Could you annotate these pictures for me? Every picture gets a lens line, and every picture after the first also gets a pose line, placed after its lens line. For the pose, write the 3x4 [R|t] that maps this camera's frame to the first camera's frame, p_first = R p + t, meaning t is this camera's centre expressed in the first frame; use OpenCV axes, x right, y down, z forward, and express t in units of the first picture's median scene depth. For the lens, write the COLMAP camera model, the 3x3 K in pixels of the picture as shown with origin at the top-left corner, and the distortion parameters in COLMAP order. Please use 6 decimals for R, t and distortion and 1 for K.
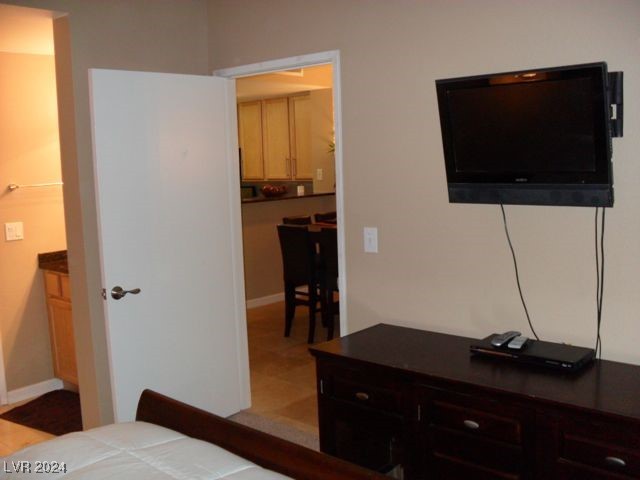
lens RADIAL K [[669.5, 0, 320.4], [0, 669.5, 240.2], [0, 0, 1]] dist [-0.134547, 0.000000]
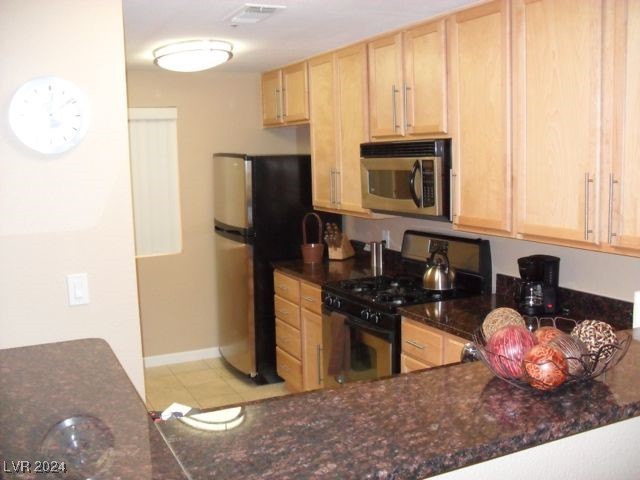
lens RADIAL K [[669.5, 0, 322.3], [0, 669.5, 241.0], [0, 0, 1]] dist [-0.134547, 0.000000]
pose [[0.928066, 0.060172, -0.367522, -0.050986], [-0.057129, 0.998183, 0.019164, -0.090214], [0.368008, 0.003210, 0.929817, 0.673114]]
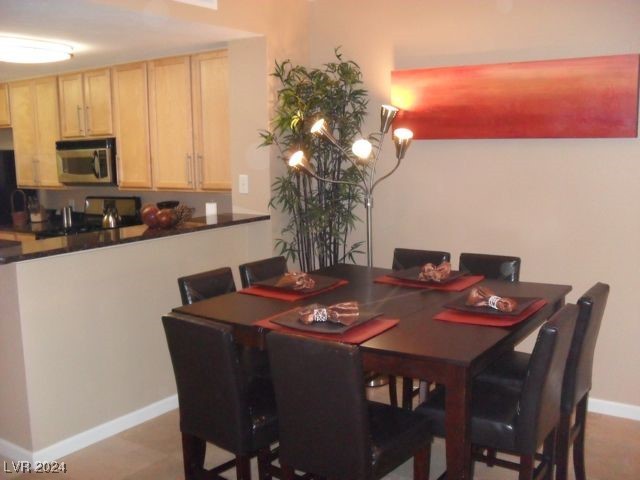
lens RADIAL K [[669.5, 0, 320.4], [0, 669.5, 237.5], [0, 0, 1]] dist [-0.134547, 0.000000]
pose [[0.990874, -0.002216, 0.134771, -0.012308], [0.002149, 0.999997, 0.000643, -0.046499], [-0.134772, -0.000348, 0.990877, 0.377677]]
